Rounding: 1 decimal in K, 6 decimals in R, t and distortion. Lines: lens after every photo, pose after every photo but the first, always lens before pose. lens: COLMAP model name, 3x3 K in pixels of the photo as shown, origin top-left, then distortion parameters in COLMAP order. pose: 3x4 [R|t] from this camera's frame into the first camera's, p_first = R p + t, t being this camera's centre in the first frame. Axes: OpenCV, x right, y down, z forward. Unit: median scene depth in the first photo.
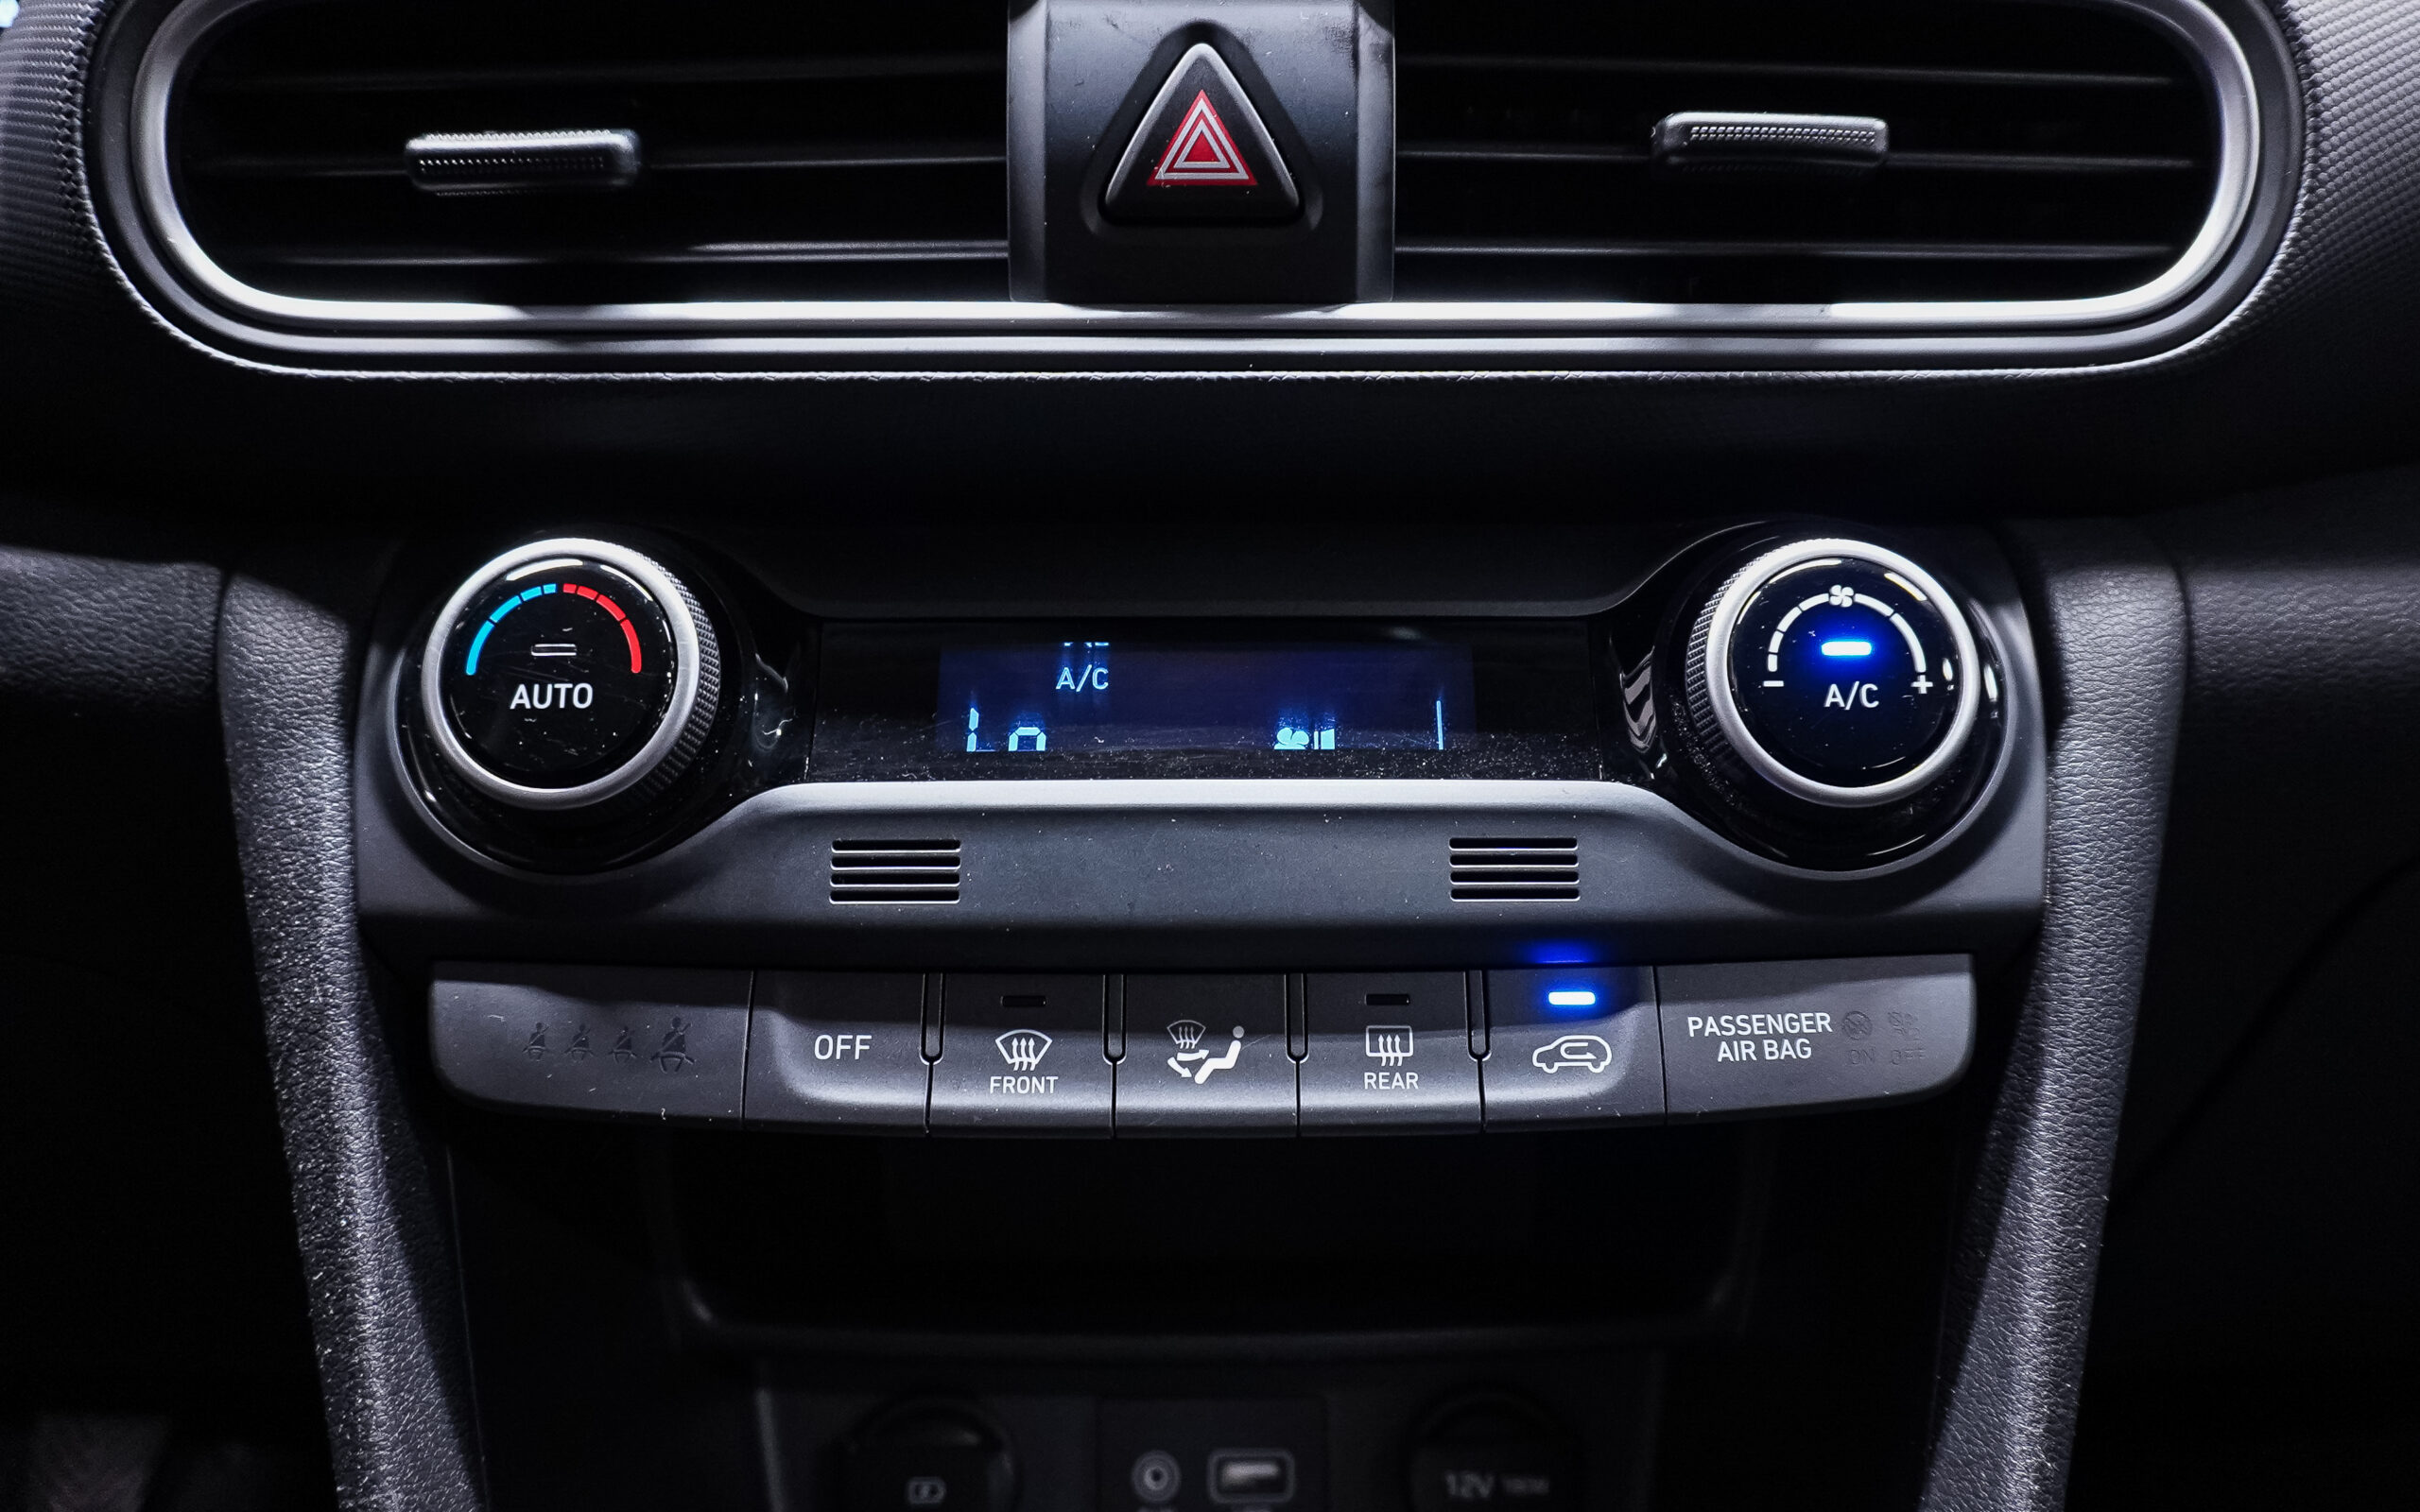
lens RADIAL K [[1713.6, 0, 1232.8], [0, 1713.6, 765.8], [0, 0, 1]] dist [-0.054778, 0.037185]
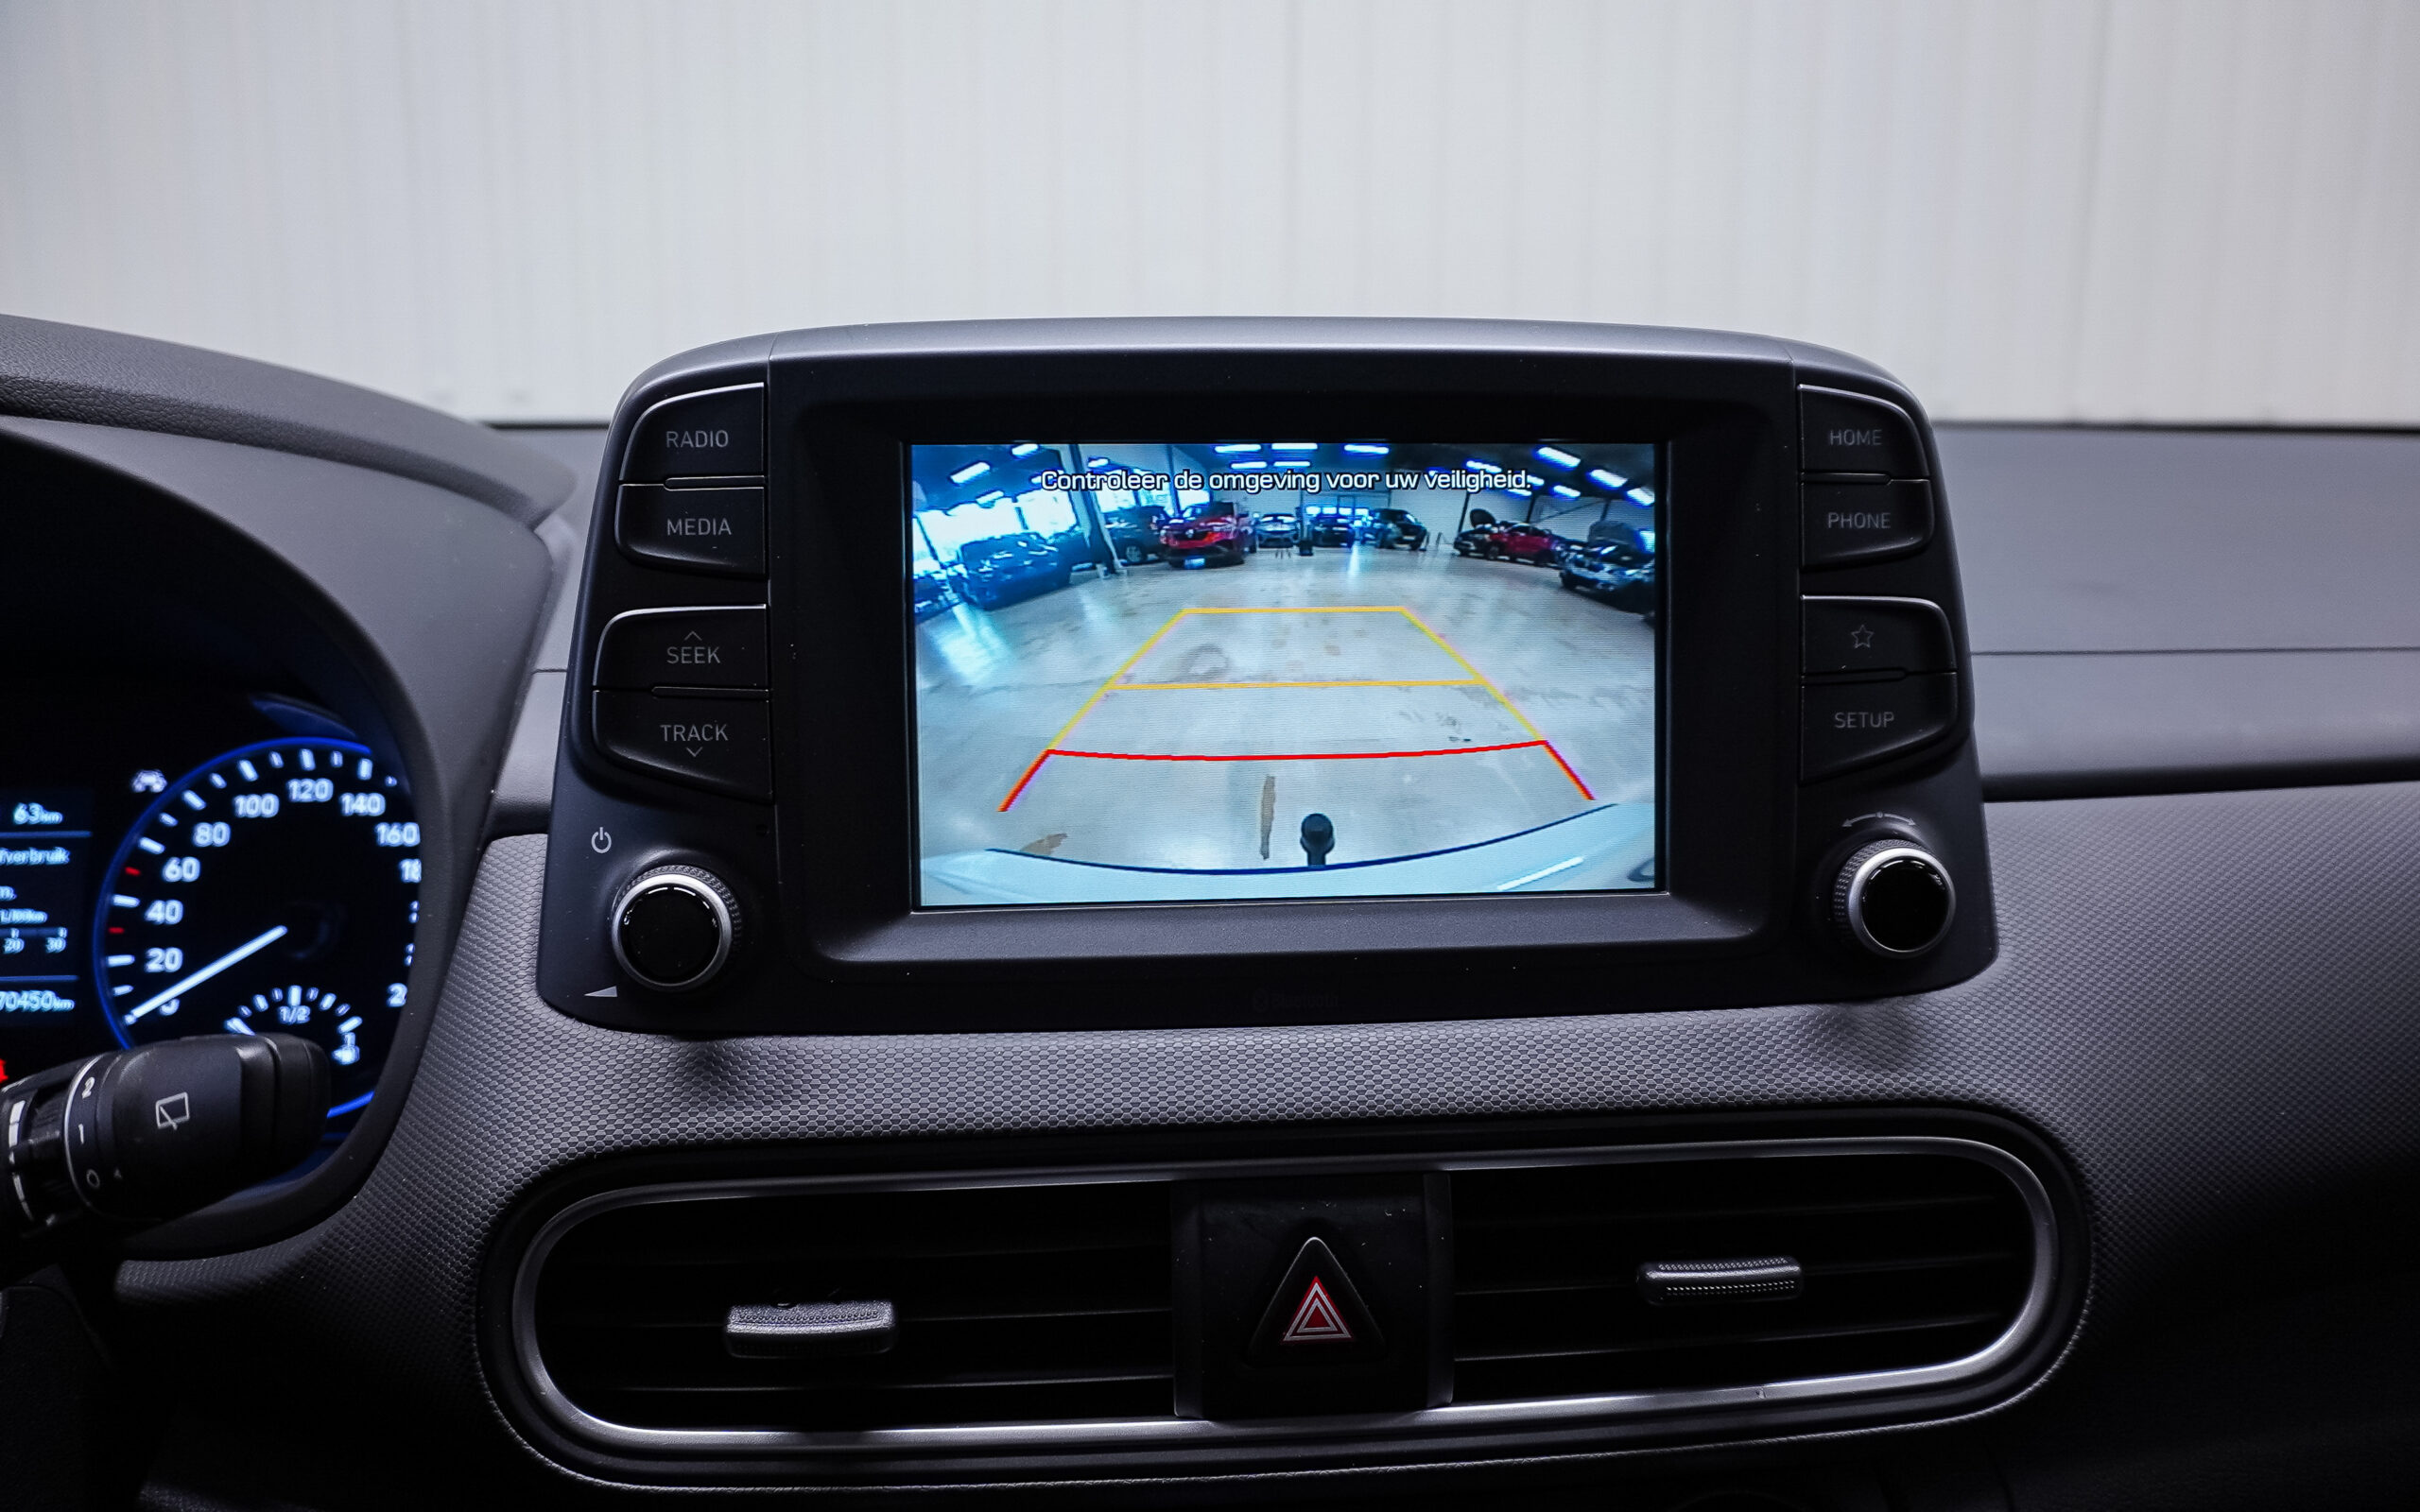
lens RADIAL K [[1713.6, 0, 1208.1], [0, 1713.6, 771.0], [0, 0, 1]] dist [-0.054778, 0.037185]
pose [[0.997887, -0.018135, 0.062384, -0.181647], [0.020026, 0.999354, -0.029833, -0.755377], [-0.061803, 0.031019, 0.997606, -0.379673]]
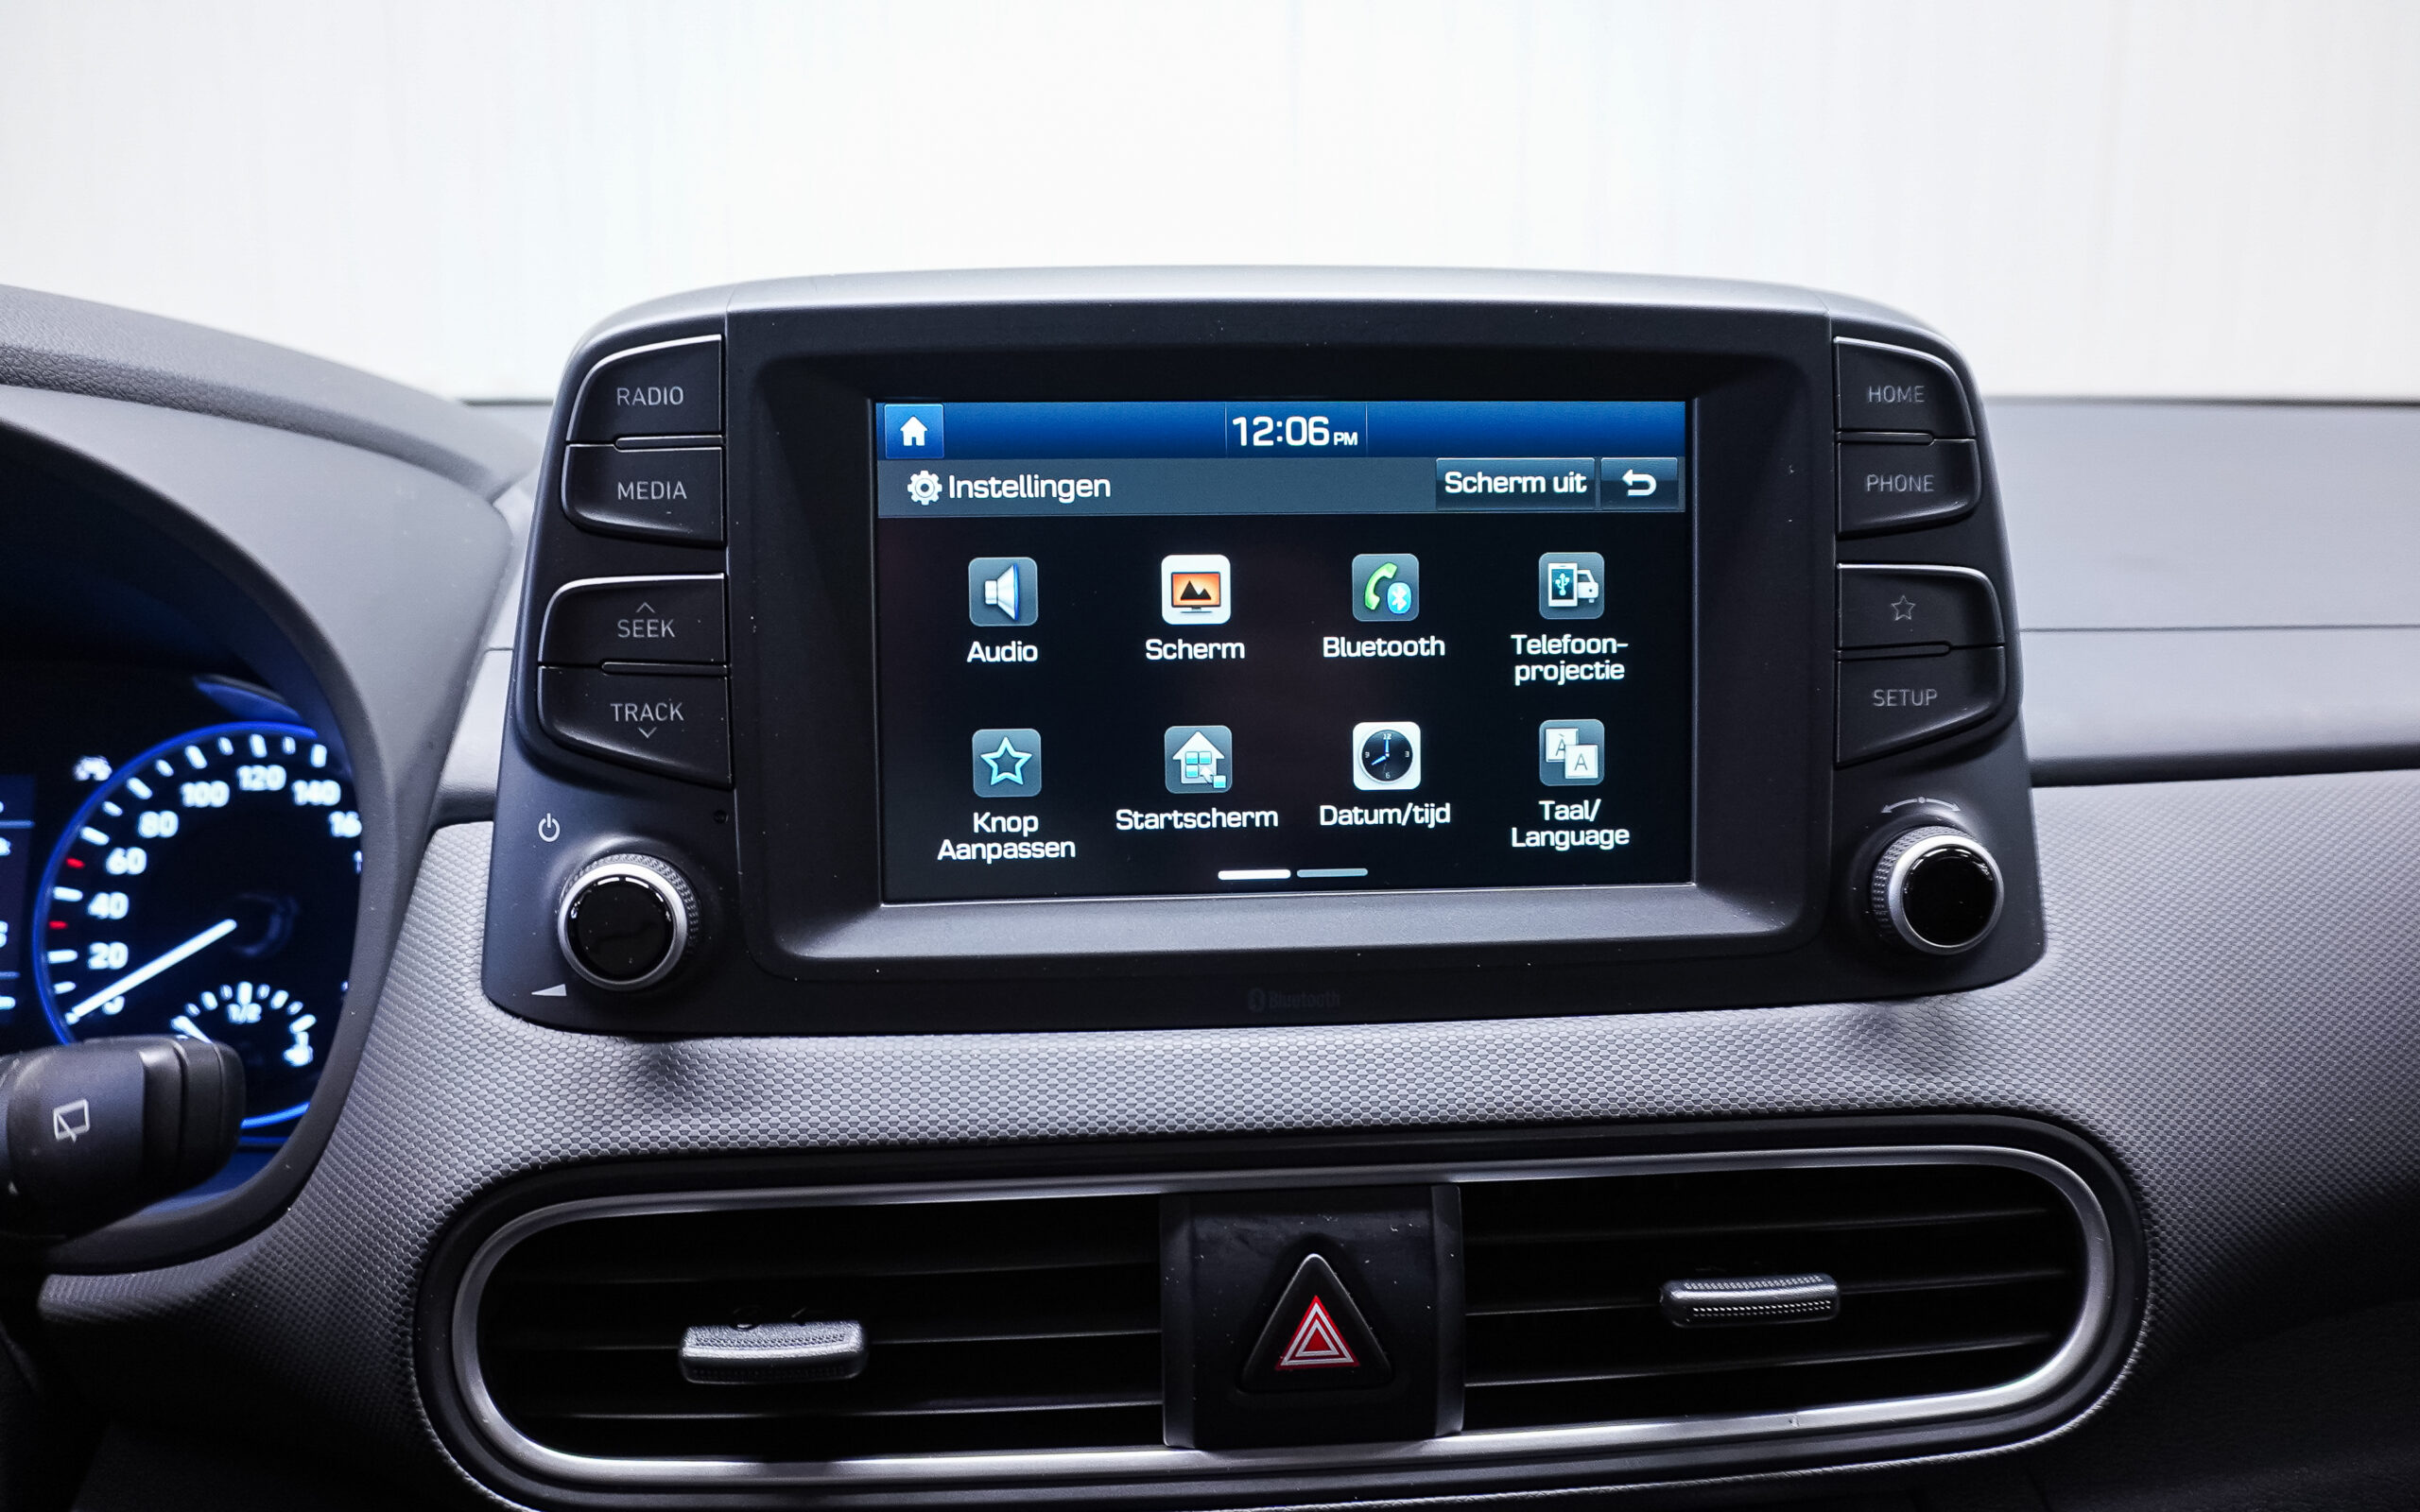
lens RADIAL K [[1713.6, 0, 1195.1], [0, 1713.6, 773.1], [0, 0, 1]] dist [-0.054778, 0.037185]
pose [[0.998180, -0.018950, 0.057242, -0.172740], [0.020442, 0.999463, -0.025596, -0.748509], [-0.056726, 0.026720, 0.998032, -0.281628]]
